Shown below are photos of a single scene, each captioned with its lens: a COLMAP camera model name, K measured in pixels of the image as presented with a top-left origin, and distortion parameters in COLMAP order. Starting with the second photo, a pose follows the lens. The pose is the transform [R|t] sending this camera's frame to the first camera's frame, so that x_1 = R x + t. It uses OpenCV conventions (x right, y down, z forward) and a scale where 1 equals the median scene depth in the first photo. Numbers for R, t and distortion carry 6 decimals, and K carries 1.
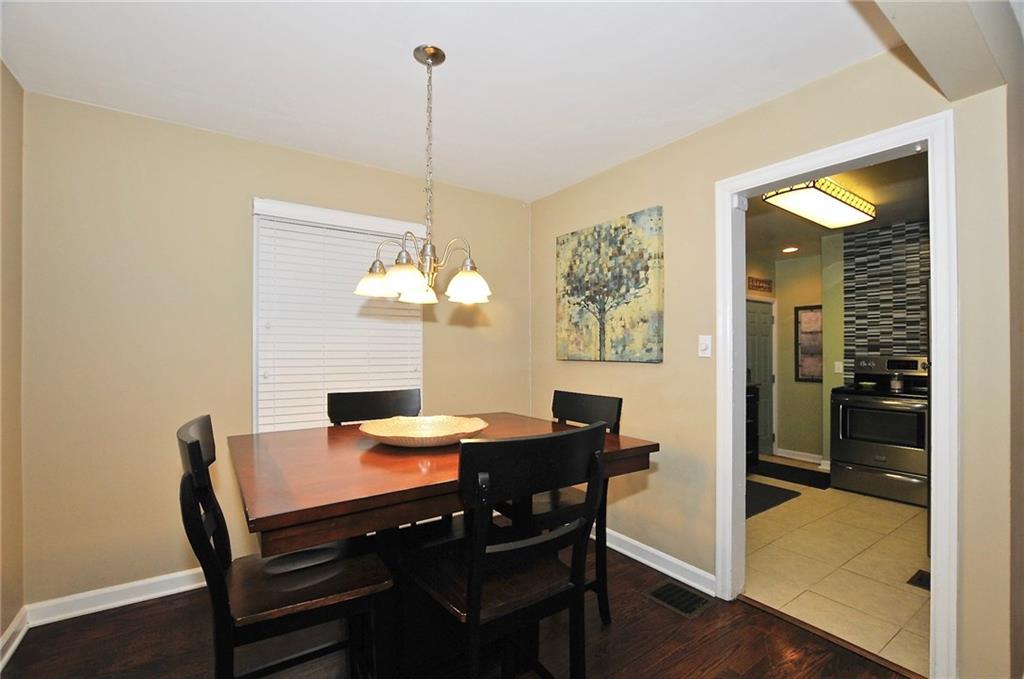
lens RADIAL K [[451.7, 0, 516.8], [0, 451.7, 342.9], [0, 0, 1]] dist [-0.024086, 0.000905]
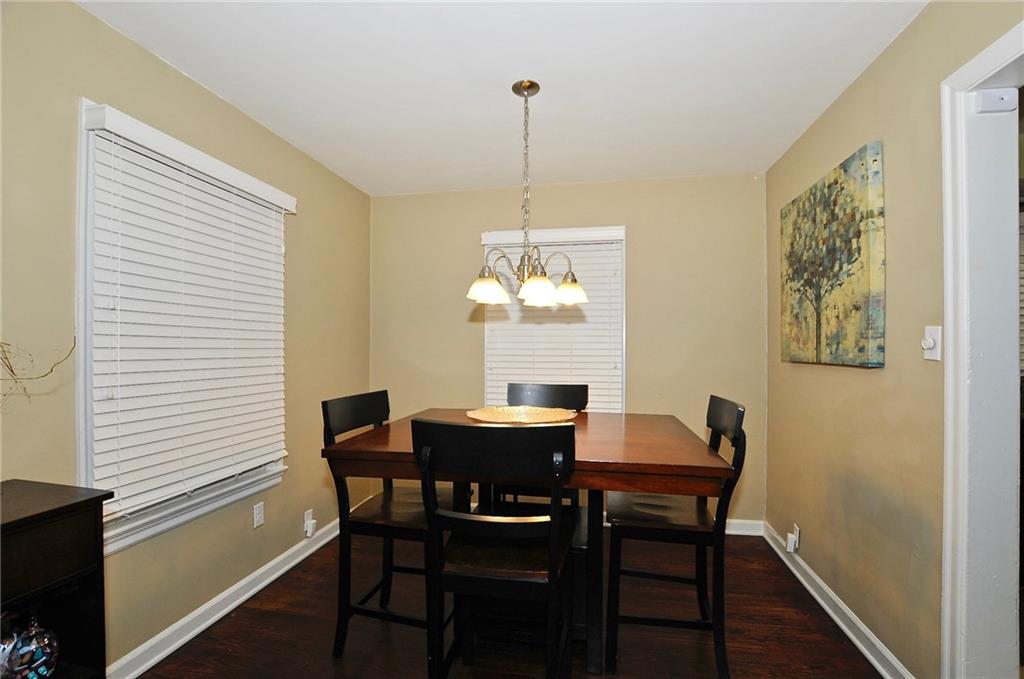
lens RADIAL K [[451.7, 0, 516.4], [0, 451.7, 345.5], [0, 0, 1]] dist [-0.024086, 0.000905]
pose [[0.705375, -0.003210, -0.708827, 0.388762], [0.008269, 0.999959, 0.003701, 0.002940], [0.708786, -0.008472, 0.705372, 0.116551]]
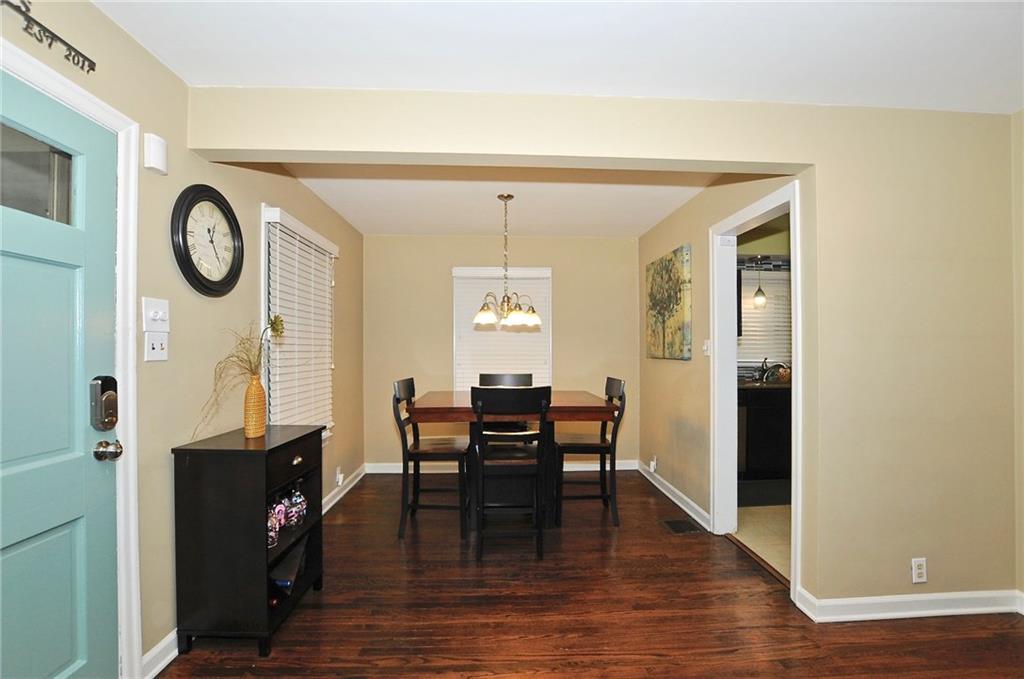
lens RADIAL K [[451.7, 0, 516.9], [0, 451.7, 345.1], [0, 0, 1]] dist [-0.024086, 0.000905]
pose [[0.846205, -0.004921, -0.532834, 0.572622], [0.008540, 0.999954, 0.004327, -0.010443], [0.532789, -0.008211, 0.846208, -0.400885]]
